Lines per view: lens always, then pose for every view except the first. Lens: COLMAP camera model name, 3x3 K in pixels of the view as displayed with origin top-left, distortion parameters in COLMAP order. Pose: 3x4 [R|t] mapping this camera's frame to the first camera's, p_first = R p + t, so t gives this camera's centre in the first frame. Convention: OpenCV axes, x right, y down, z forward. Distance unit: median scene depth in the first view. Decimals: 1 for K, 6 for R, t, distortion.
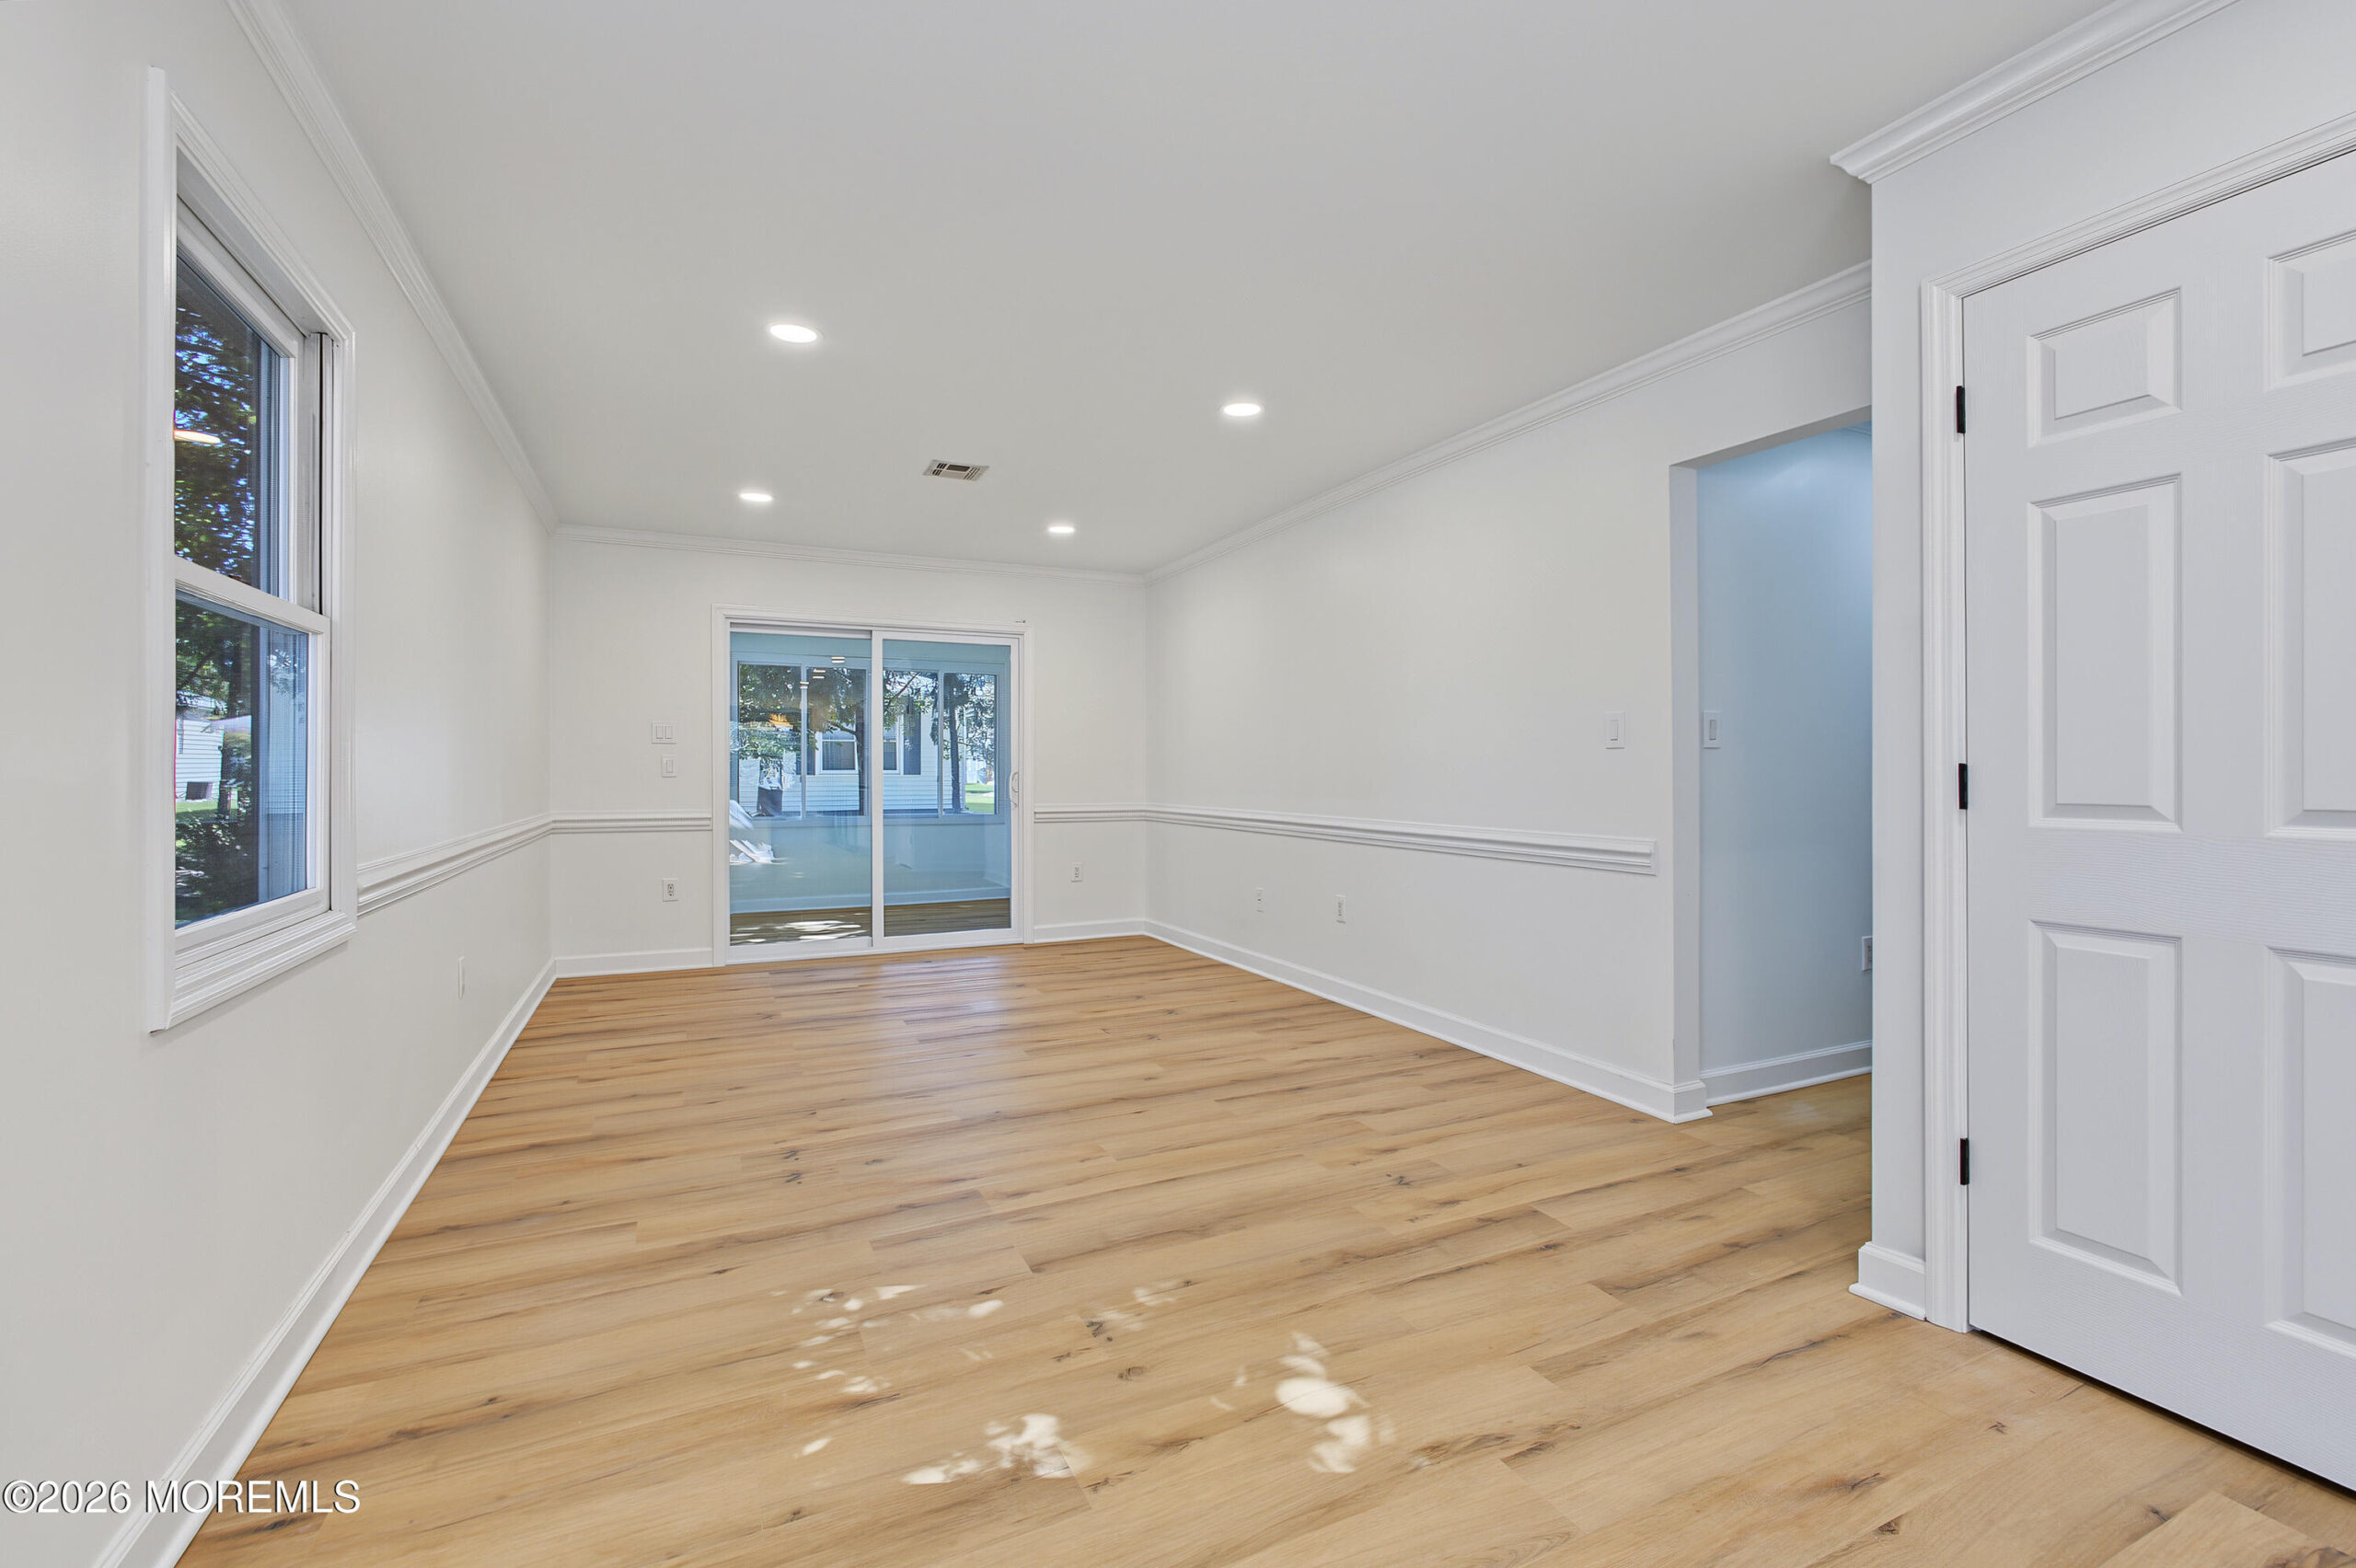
lens RADIAL K [[1027.6, 0, 1181.1], [0, 1027.6, 776.6], [0, 0, 1]] dist [-0.013928, 0.008528]
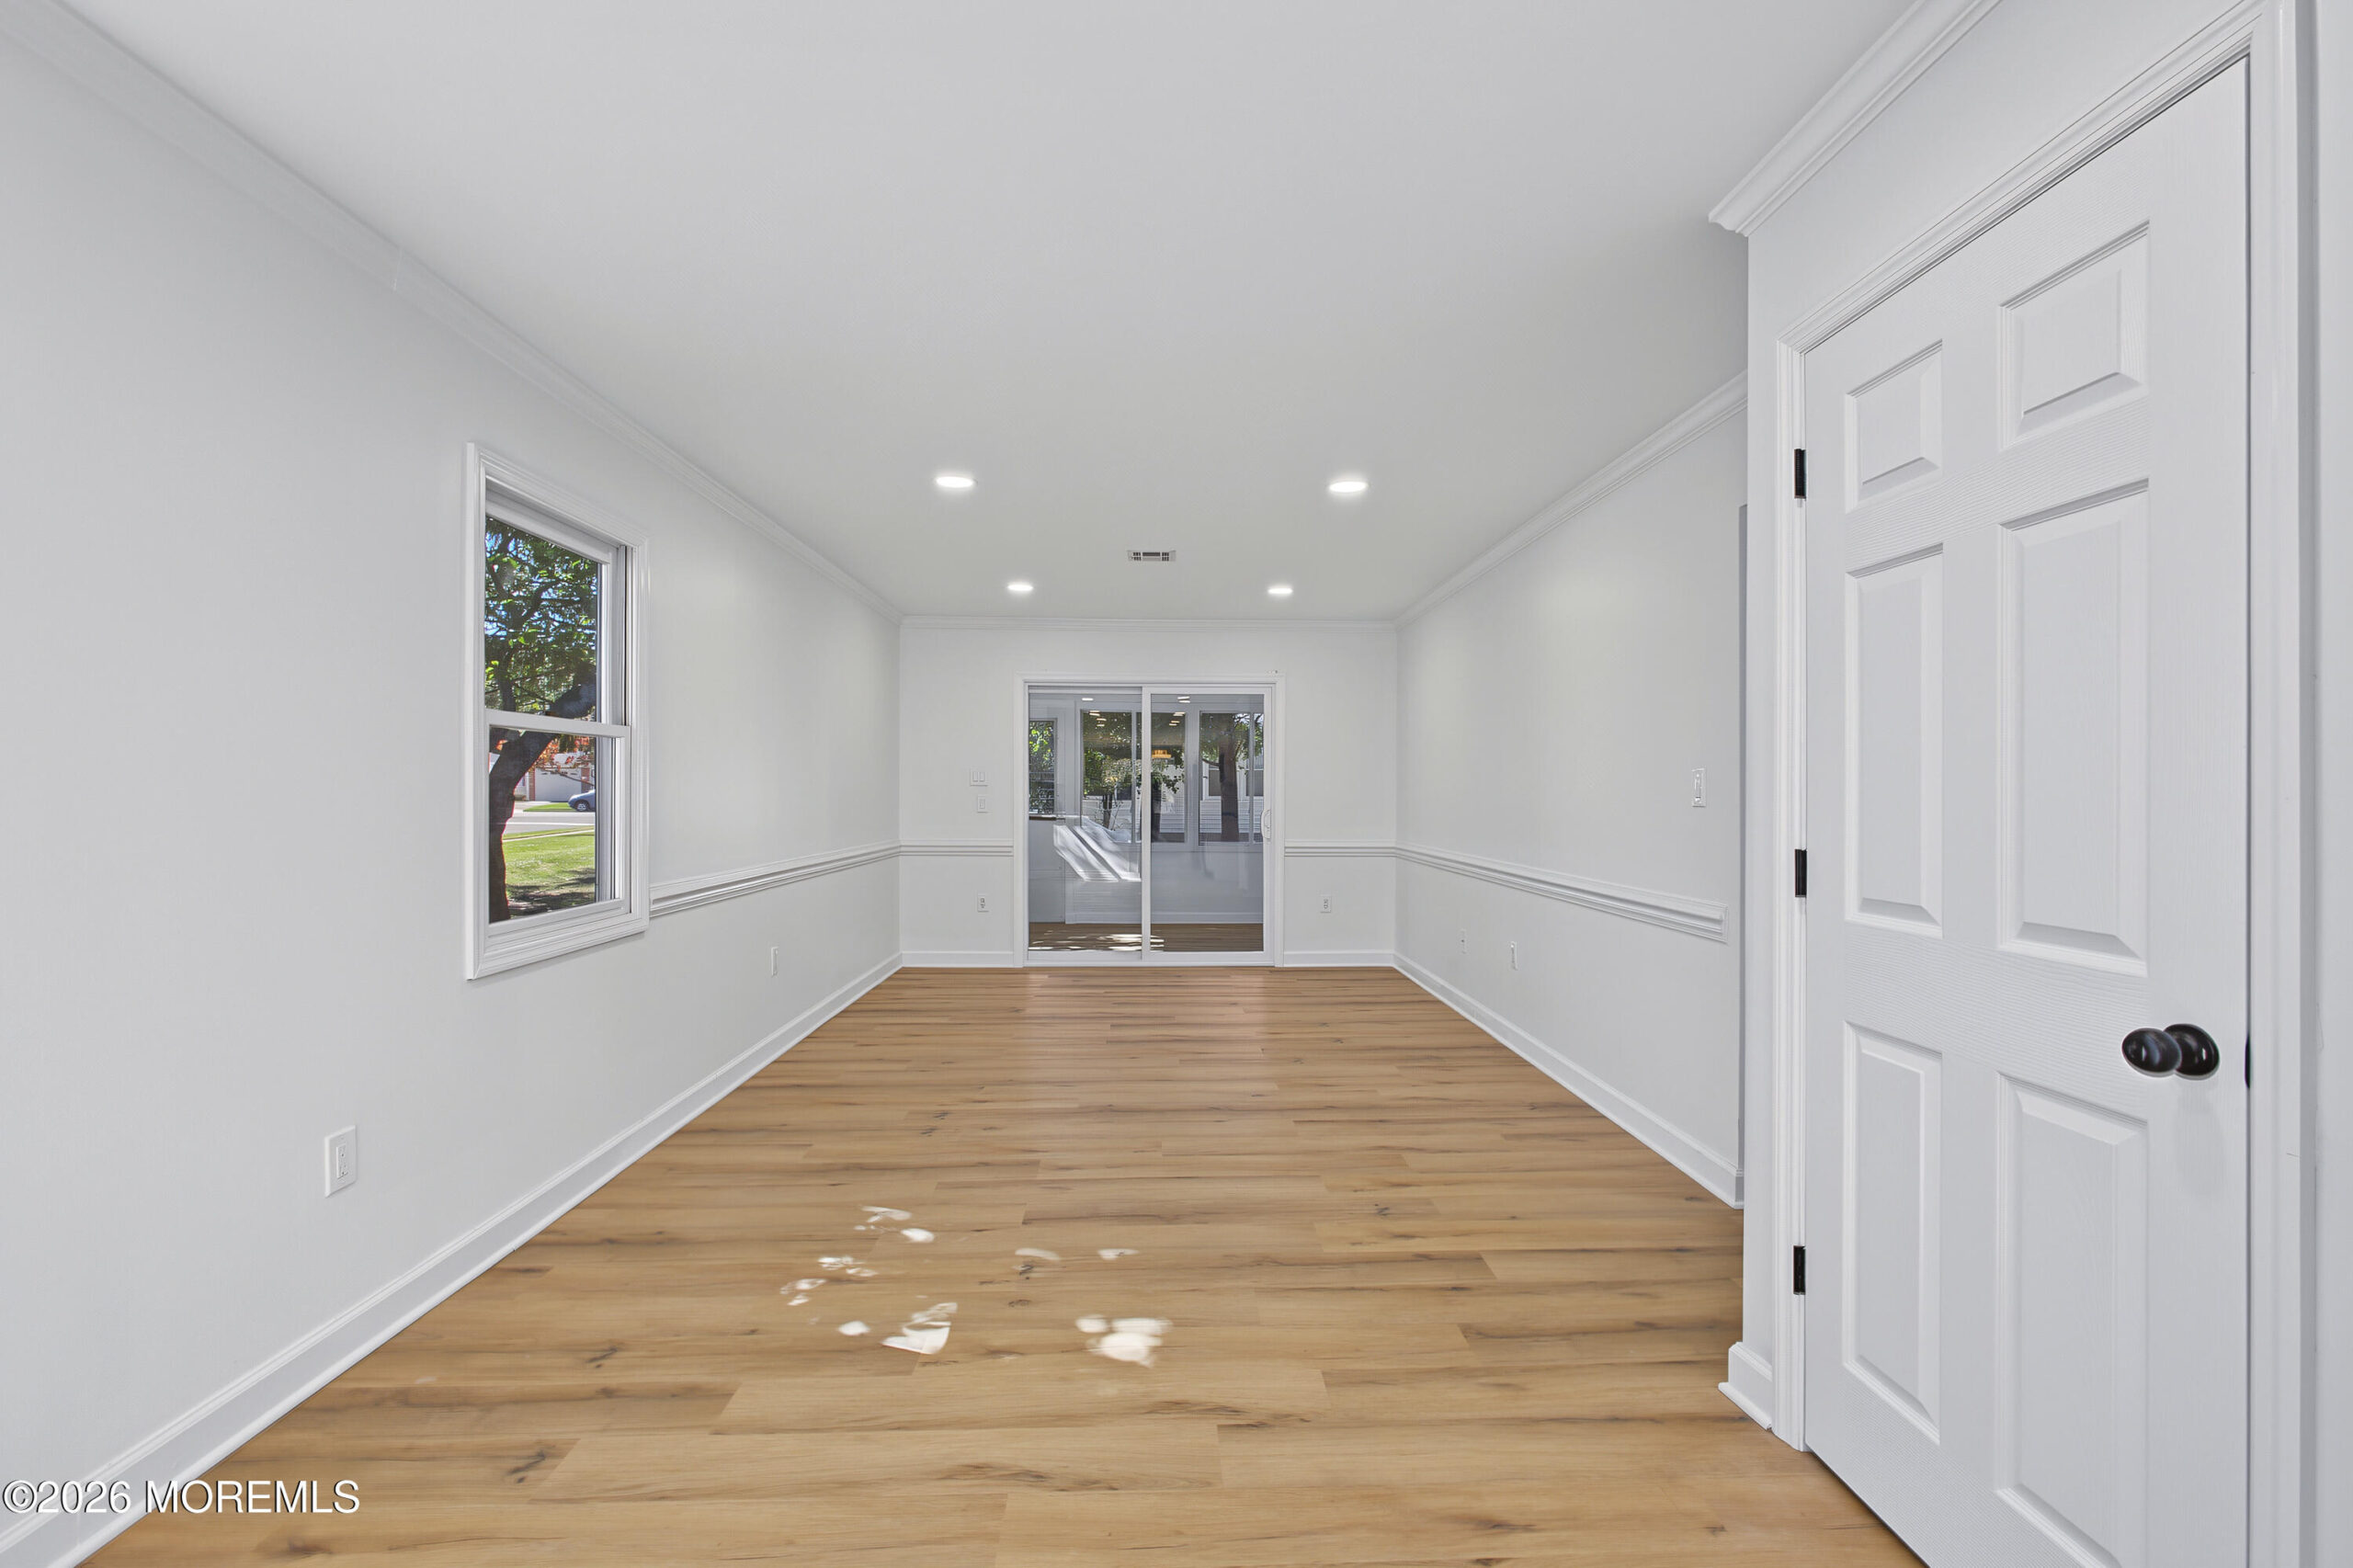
lens RADIAL K [[1011.3, 0, 1177.7], [0, 1011.3, 804.3], [0, 0, 1]] dist [-0.015237, 0.009879]
pose [[0.914449, 0.007846, -0.404625, 0.426030], [-0.005349, 0.999959, 0.007301, -0.040008], [0.404665, -0.004512, 0.914454, -0.056455]]
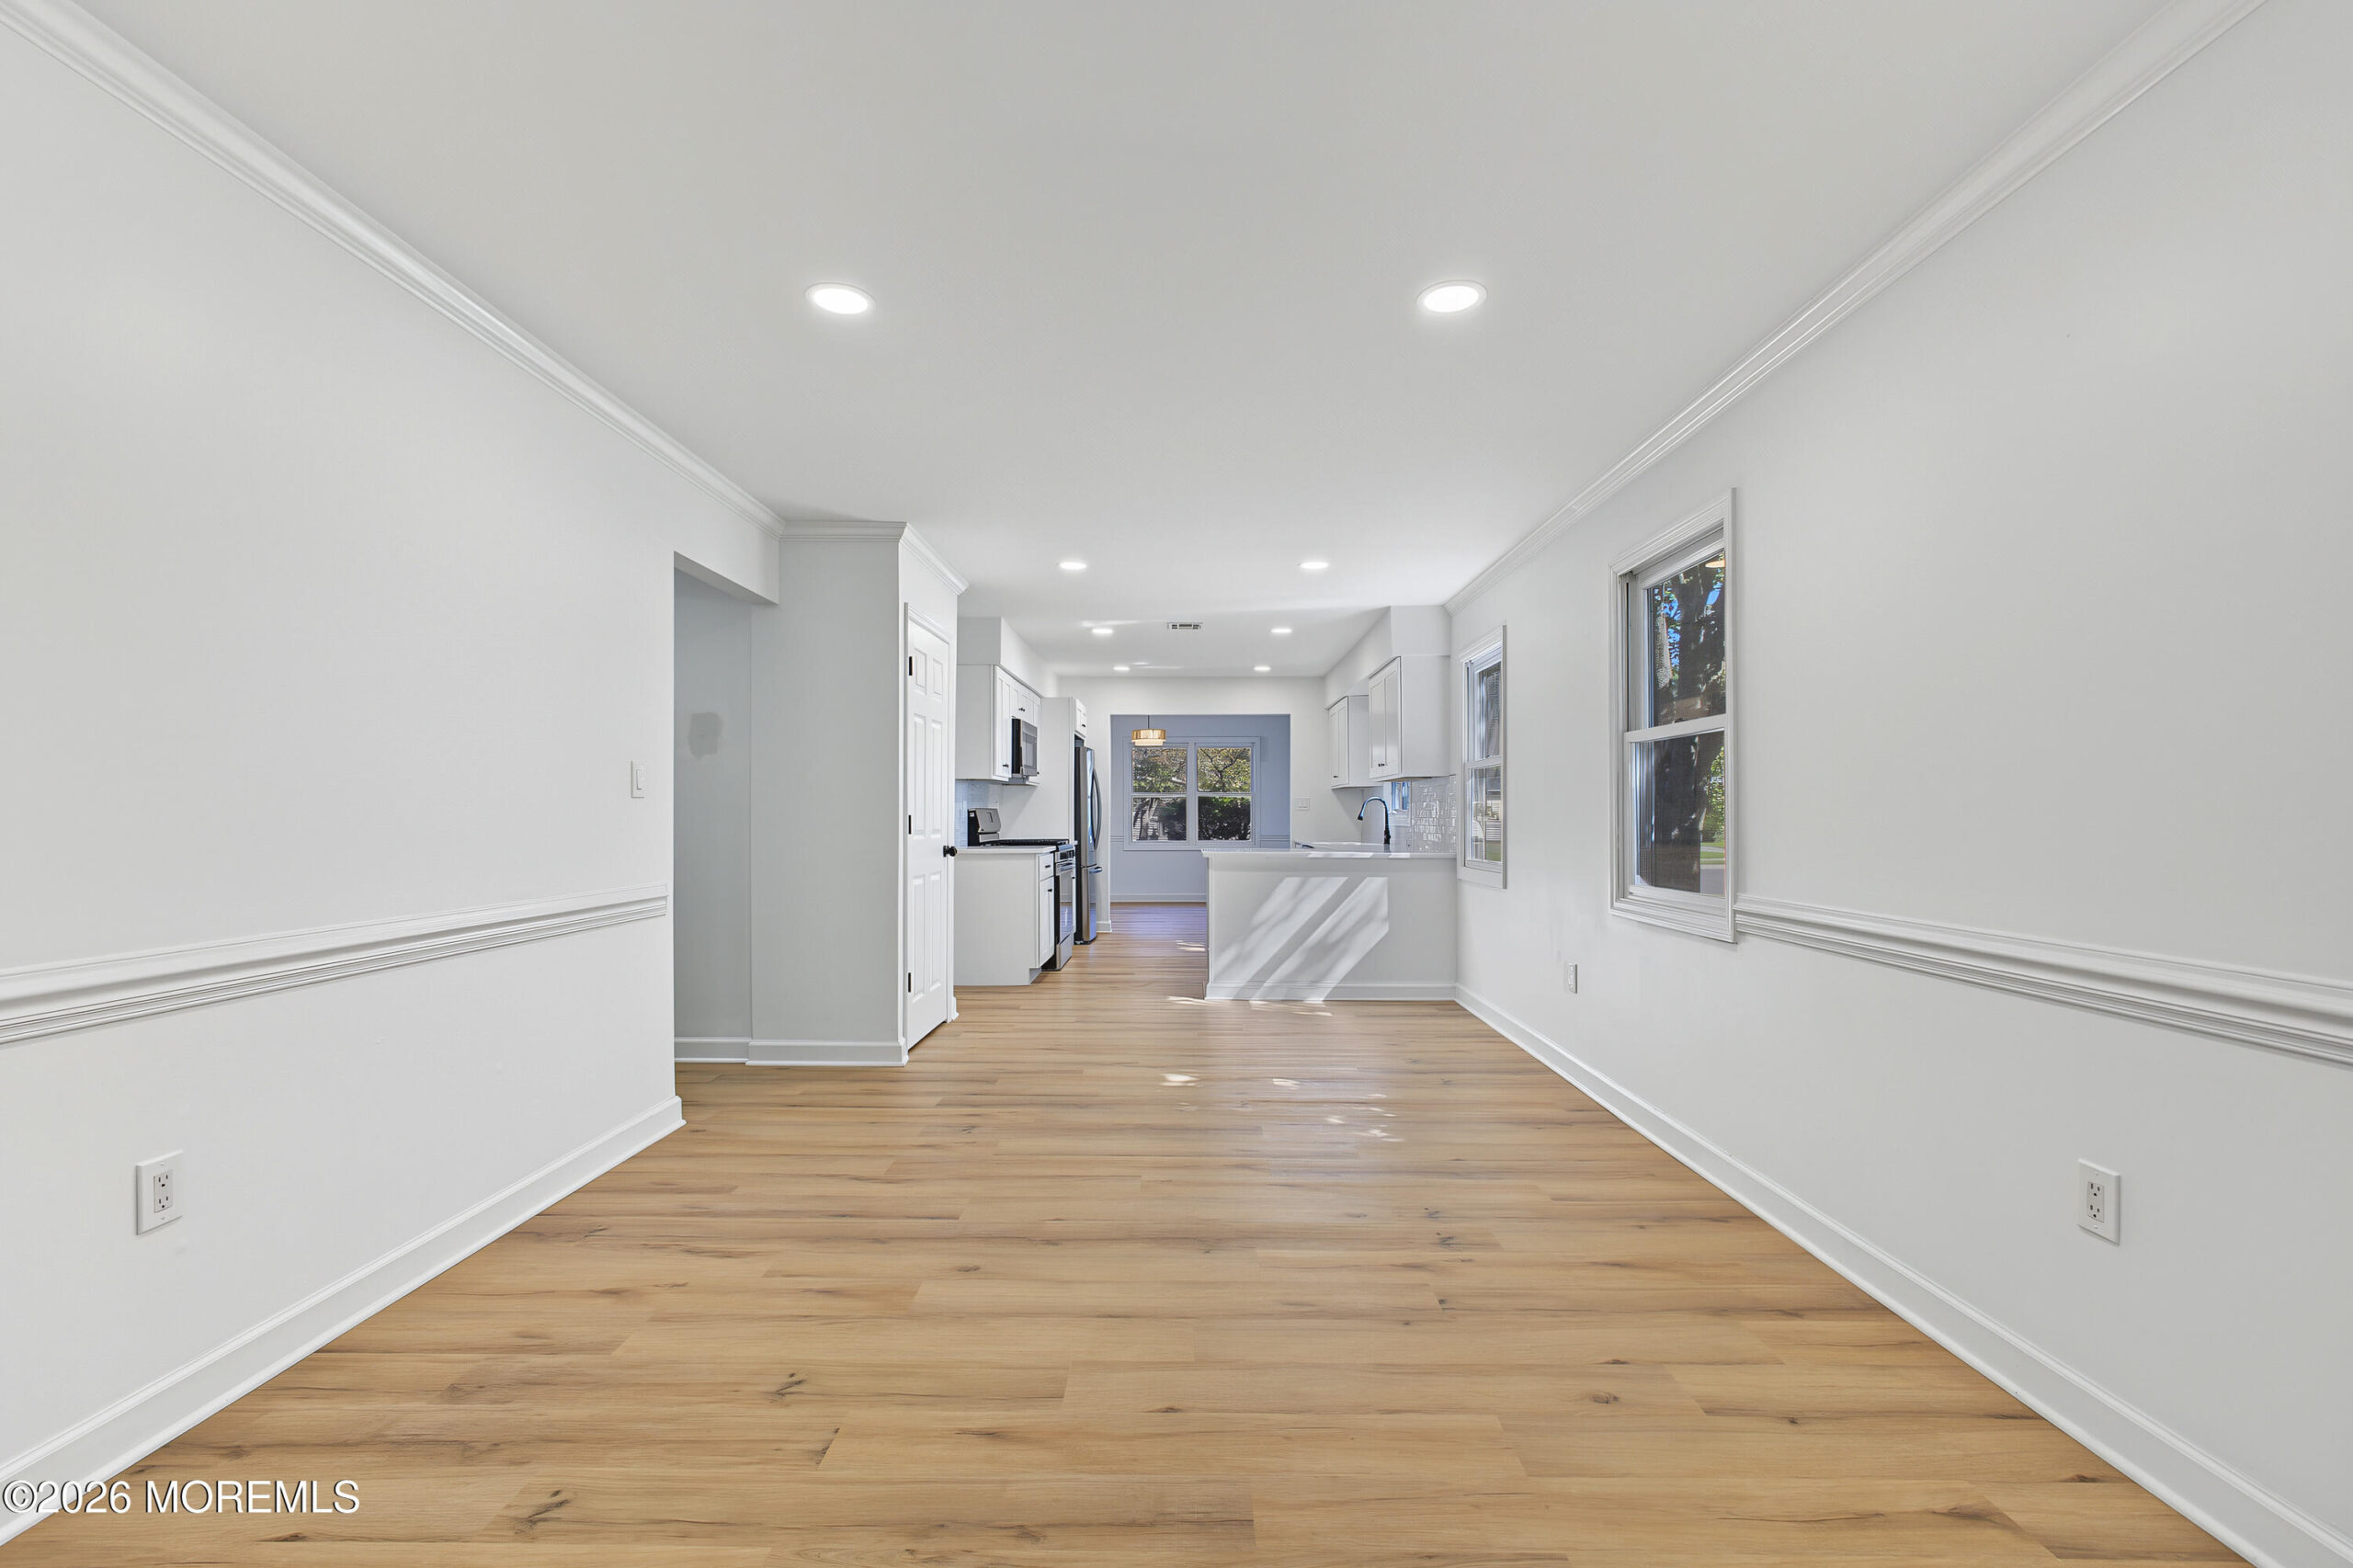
lens RADIAL K [[1011.3, 0, 1177.7], [0, 1011.3, 804.3], [0, 0, 1]] dist [-0.015237, 0.009879]
pose [[-0.896493, 0.005703, 0.443021, -0.582056], [0.004745, 0.999983, -0.003271, -0.018425], [-0.443032, -0.000831, -0.896505, 1.966147]]
